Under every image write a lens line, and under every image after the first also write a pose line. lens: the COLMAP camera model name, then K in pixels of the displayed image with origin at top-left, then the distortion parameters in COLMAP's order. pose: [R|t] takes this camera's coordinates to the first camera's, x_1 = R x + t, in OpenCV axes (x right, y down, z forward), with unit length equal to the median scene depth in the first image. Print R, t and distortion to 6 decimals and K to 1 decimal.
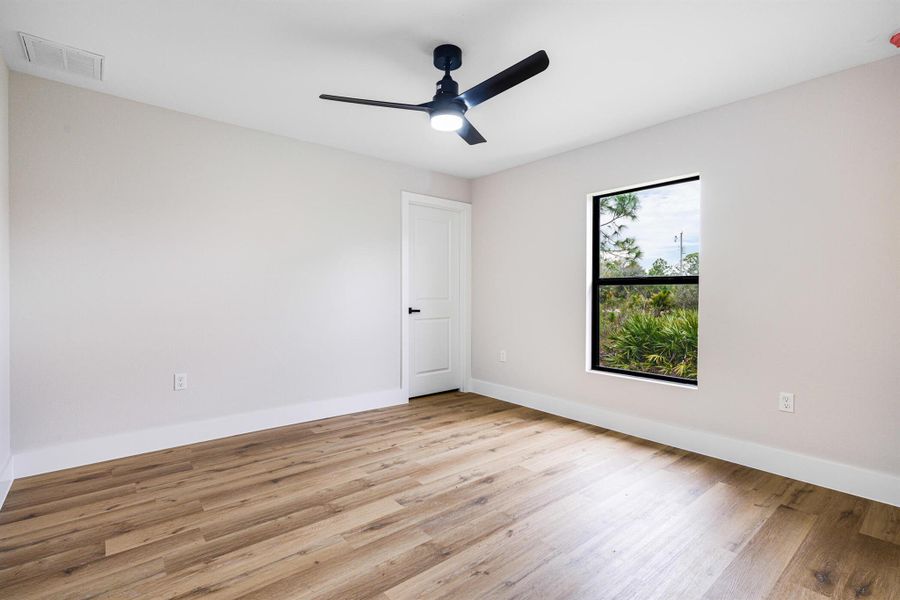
lens RADIAL K [[405.7, 0, 447.3], [0, 405.7, 294.2], [0, 0, 1]] dist [0.001303, 0.000021]
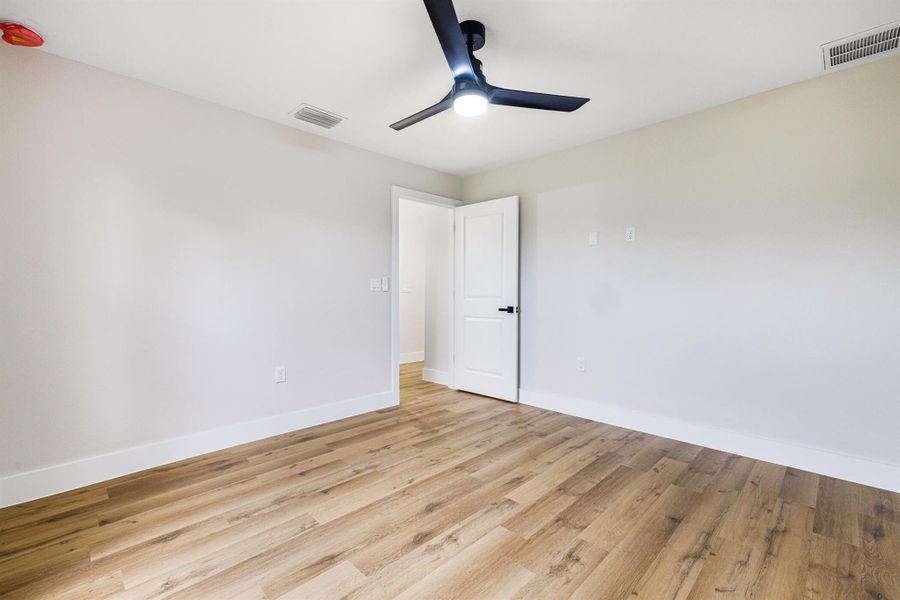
lens RADIAL K [[405.7, 0, 447.3], [0, 405.7, 294.2], [0, 0, 1]] dist [0.001303, 0.000021]
pose [[-0.996400, -0.005865, -0.084574, 0.126712], [-0.006498, 0.999953, 0.007211, -0.011197], [0.084528, 0.007735, -0.996391, 1.897506]]
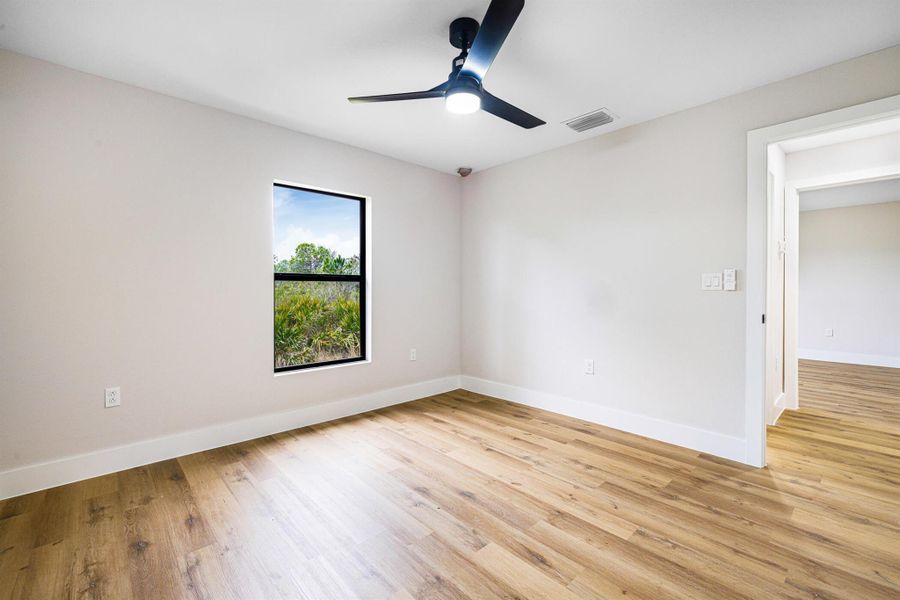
lens RADIAL K [[383.2, 0, 437.1], [0, 383.2, 289.1], [0, 0, 1]] dist [0.000301, 0.000141]
pose [[-0.015227, -0.005413, 0.999869, -0.860987], [0.001845, 0.999983, 0.005441, -0.022667], [-0.999882, 0.001927, -0.015217, 1.048573]]
